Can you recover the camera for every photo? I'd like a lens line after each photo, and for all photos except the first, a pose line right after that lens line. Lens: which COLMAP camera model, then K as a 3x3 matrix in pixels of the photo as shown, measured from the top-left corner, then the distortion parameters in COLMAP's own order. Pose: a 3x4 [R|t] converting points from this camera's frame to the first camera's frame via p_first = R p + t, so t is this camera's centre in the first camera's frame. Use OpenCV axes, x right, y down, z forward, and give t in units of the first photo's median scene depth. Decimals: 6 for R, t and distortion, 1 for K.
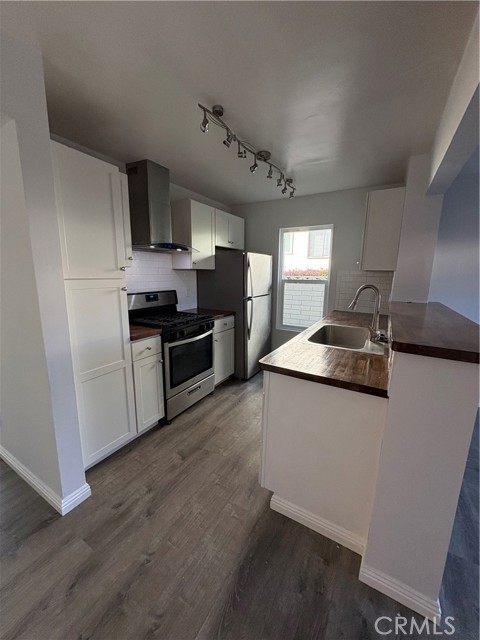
lens RADIAL K [[250.4, 0, 240.0], [0, 250.4, 320.0], [0, 0, 1]] dist [-0.000830, 0.002997]
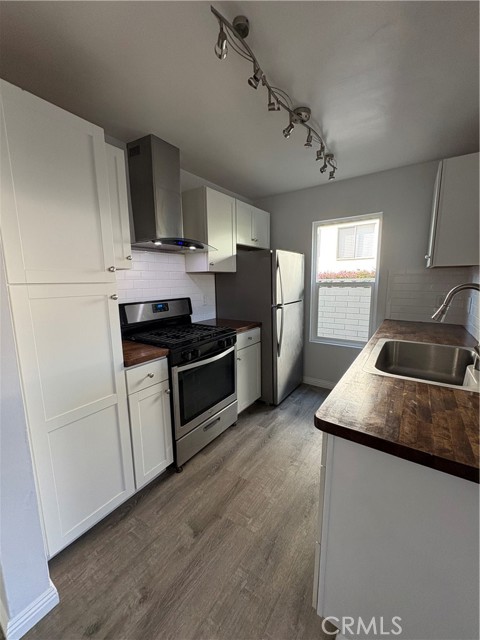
lens RADIAL K [[250.4, 0, 240.0], [0, 250.4, 320.0], [0, 0, 1]] dist [-0.000830, 0.002997]
pose [[0.996650, -0.012122, -0.080886, -0.031029], [0.009895, 0.999563, -0.027873, -0.026194], [0.081188, 0.026979, 0.996334, 0.240558]]
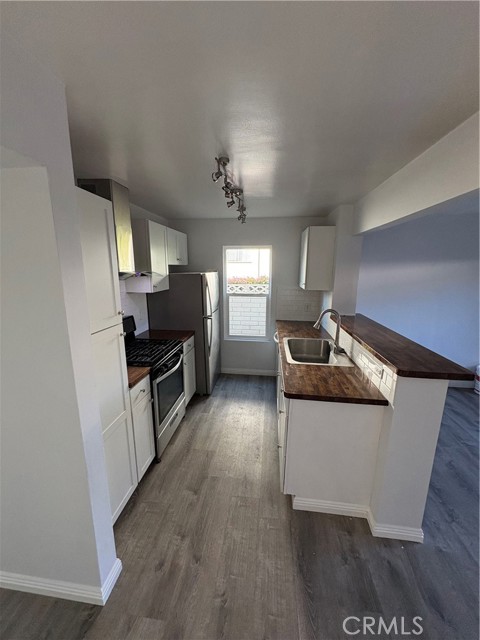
lens RADIAL K [[251.4, 0, 236.7], [0, 251.4, 320.5], [0, 0, 1]] dist [0.002091, 0.000811]
pose [[0.921148, -0.088796, 0.378947, -0.333174], [0.079379, 0.996024, 0.040436, -0.140345], [-0.381031, -0.007167, 0.924535, 0.003218]]
